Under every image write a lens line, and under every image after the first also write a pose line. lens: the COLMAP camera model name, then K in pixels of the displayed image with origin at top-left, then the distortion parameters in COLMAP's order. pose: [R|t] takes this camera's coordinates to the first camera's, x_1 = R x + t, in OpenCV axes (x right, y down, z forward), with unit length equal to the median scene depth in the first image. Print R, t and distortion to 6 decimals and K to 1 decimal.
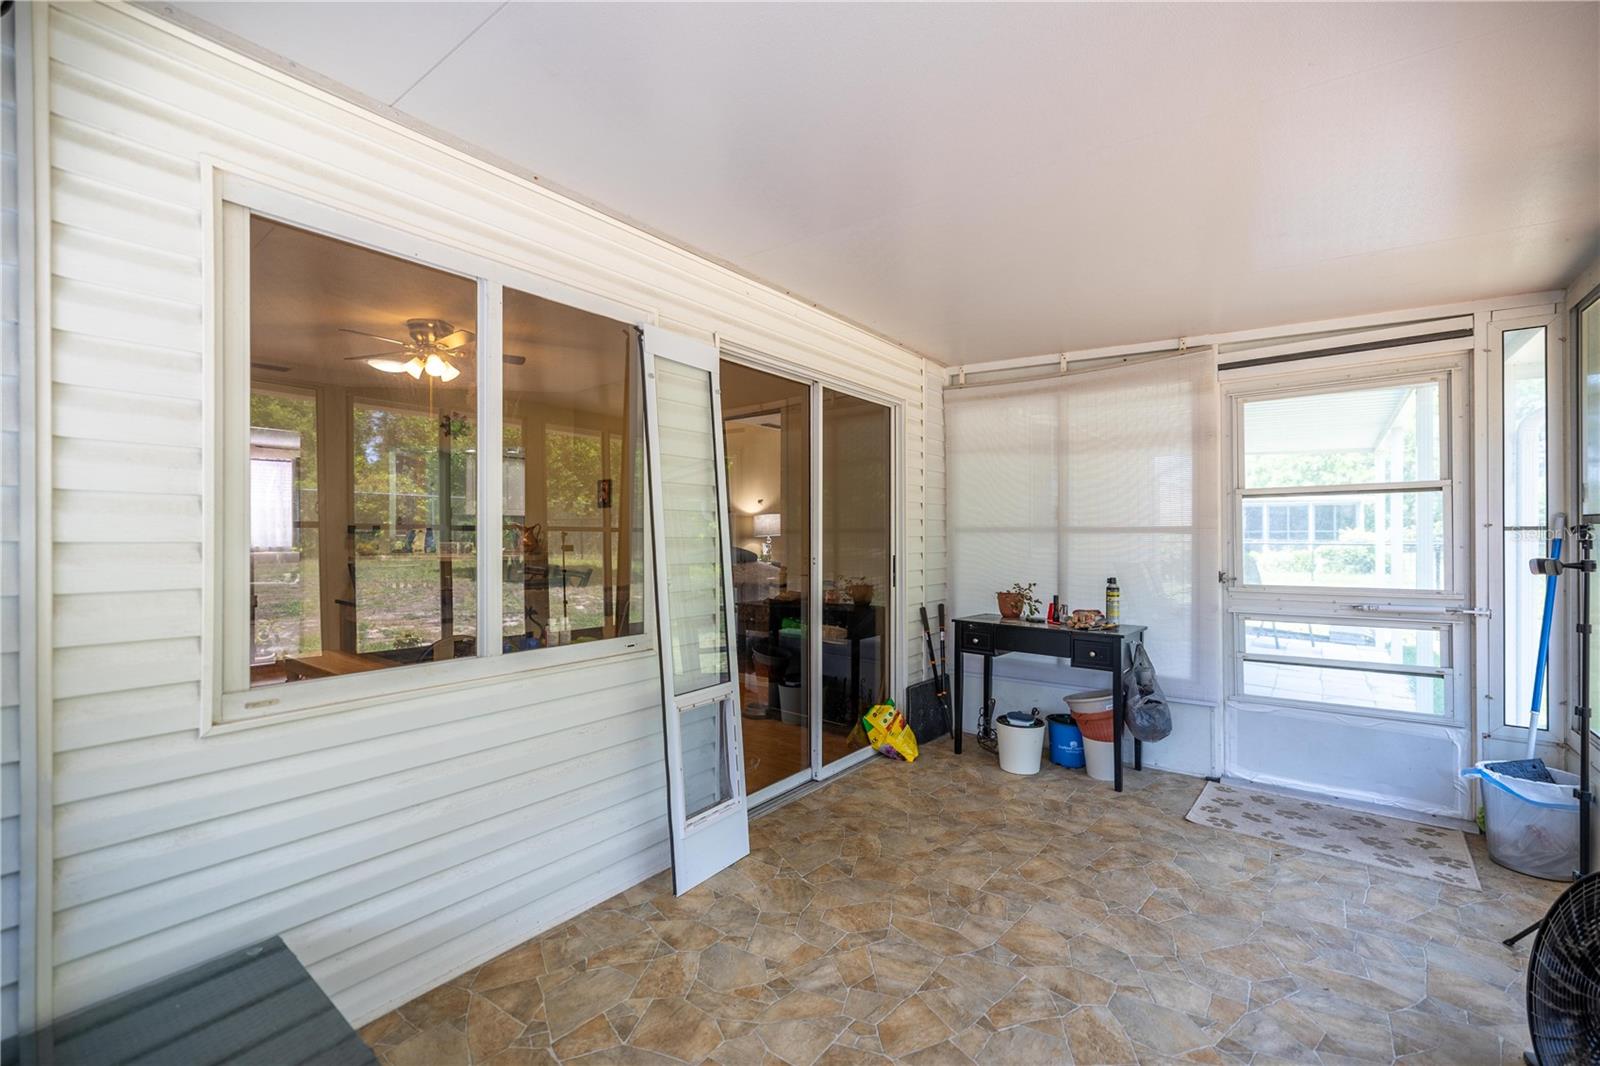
lens RADIAL K [[673.9, 0, 794.3], [0, 673.9, 534.7], [0, 0, 1]] dist [0.002616, 0.000668]
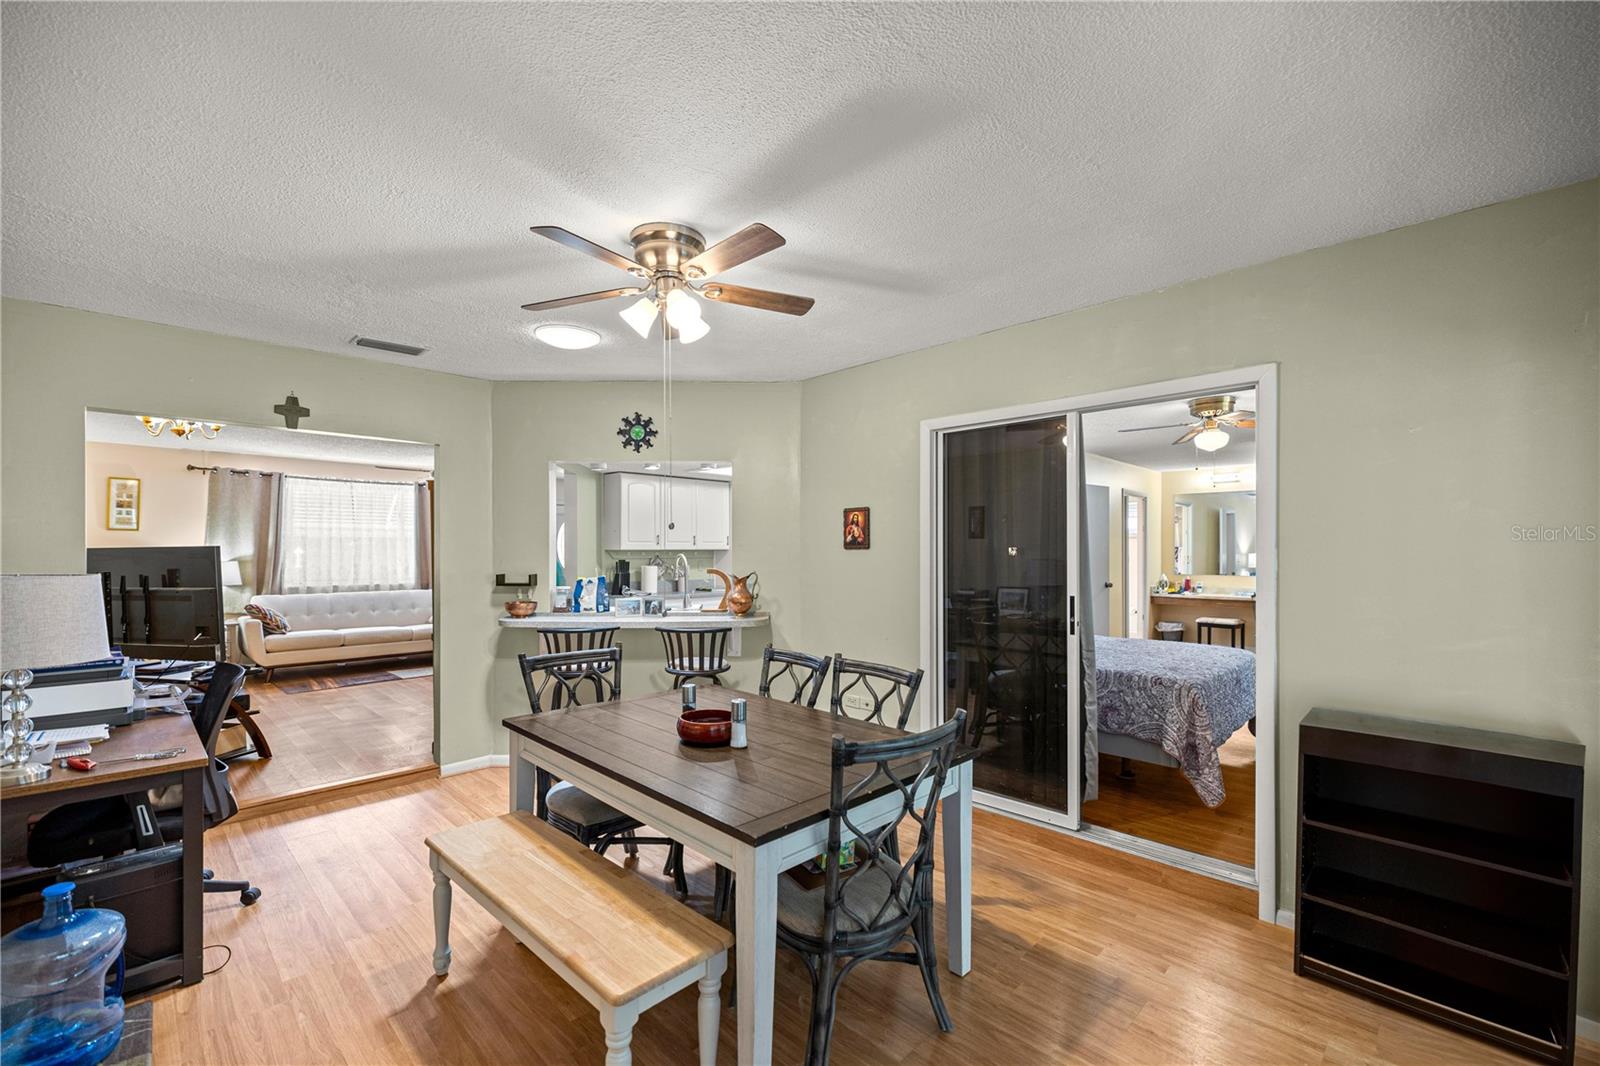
lens RADIAL K [[673.9, 0, 802.2], [0, 673.9, 555.4], [0, 0, 1]] dist [0.002616, 0.000668]
pose [[0.994048, 0.001436, -0.108930, -0.255603], [-0.001196, 0.999997, 0.002265, -0.035272], [0.108933, -0.002122, 0.994047, 0.319138]]
